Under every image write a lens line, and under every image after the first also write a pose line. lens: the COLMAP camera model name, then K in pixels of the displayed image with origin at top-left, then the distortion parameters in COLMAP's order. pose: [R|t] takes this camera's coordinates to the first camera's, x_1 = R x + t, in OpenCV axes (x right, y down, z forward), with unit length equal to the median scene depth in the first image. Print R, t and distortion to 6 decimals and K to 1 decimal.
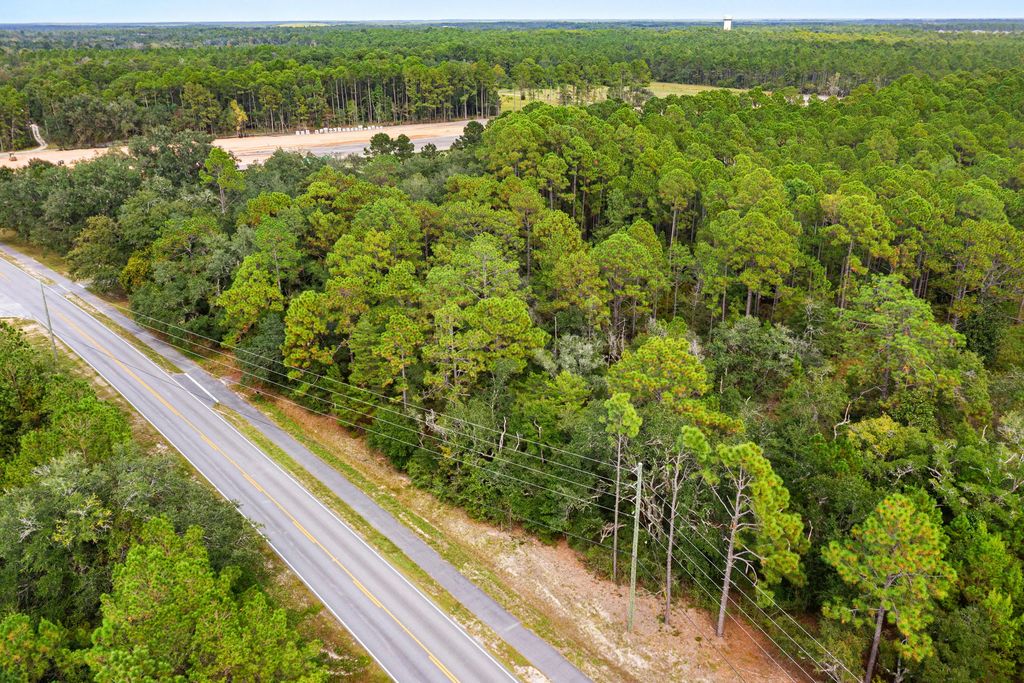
lens RADIAL K [[823.6, 0, 512.6], [0, 823.6, 341.3], [0, 0, 1]] dist [-0.018863, 0.013549]
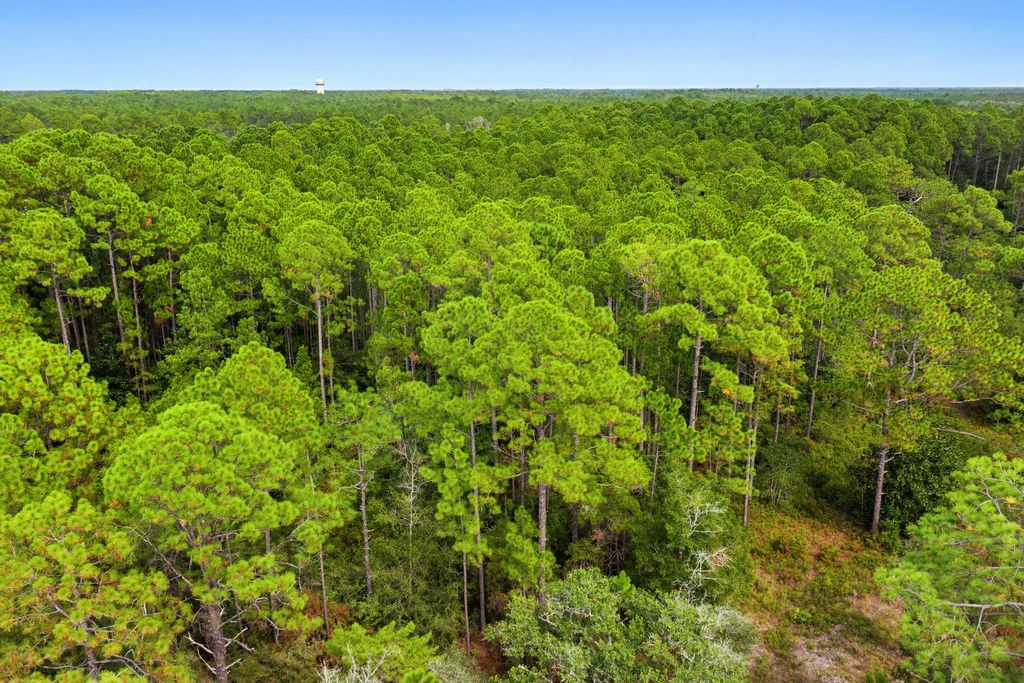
lens RADIAL K [[823.6, 0, 512.2], [0, 823.6, 340.9], [0, 0, 1]] dist [-0.018863, 0.013549]
pose [[0.895473, -0.129530, 0.425853, 0.080132], [0.162065, 0.985932, -0.040898, -0.089630], [-0.414565, 0.105639, 0.903867, 0.469112]]
